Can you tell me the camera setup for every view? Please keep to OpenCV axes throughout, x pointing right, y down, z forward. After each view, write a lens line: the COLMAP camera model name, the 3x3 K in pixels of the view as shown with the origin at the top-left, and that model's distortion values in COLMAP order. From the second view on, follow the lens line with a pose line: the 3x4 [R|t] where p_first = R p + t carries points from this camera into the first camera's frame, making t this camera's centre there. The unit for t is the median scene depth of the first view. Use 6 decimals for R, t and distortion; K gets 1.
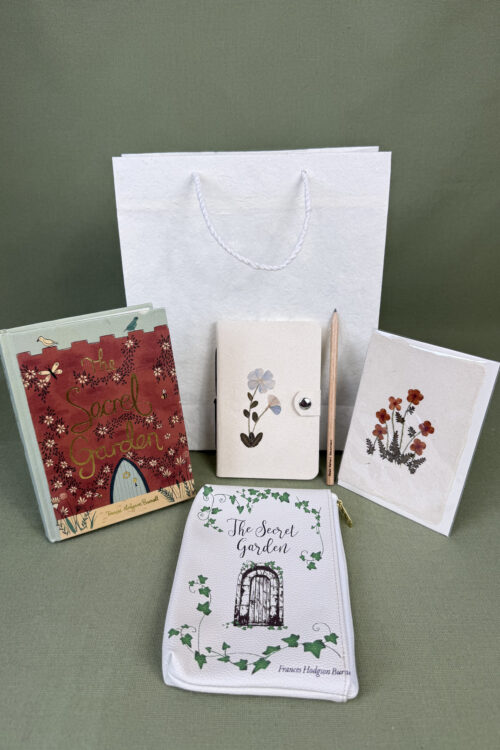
lens RADIAL K [[558.2, 0, 253.1], [0, 558.2, 375.1], [0, 0, 1]] dist [0.000807, -0.005098]
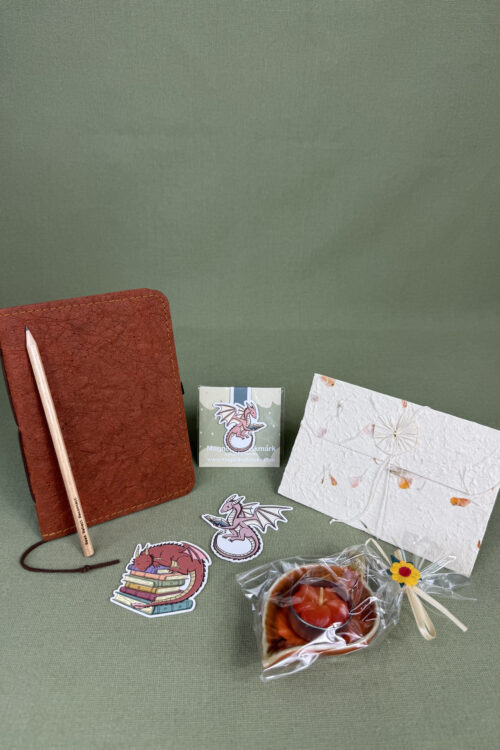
lens RADIAL K [[561.5, 0, 249.6], [0, 561.5, 371.6], [0, 0, 1]] dist [0.032568, -0.041771]
pose [[0.998166, 0.006070, 0.060224, 0.011874], [-0.007077, 0.999838, 0.016522, -0.020172], [-0.060114, -0.016918, 0.998048, 0.185197]]
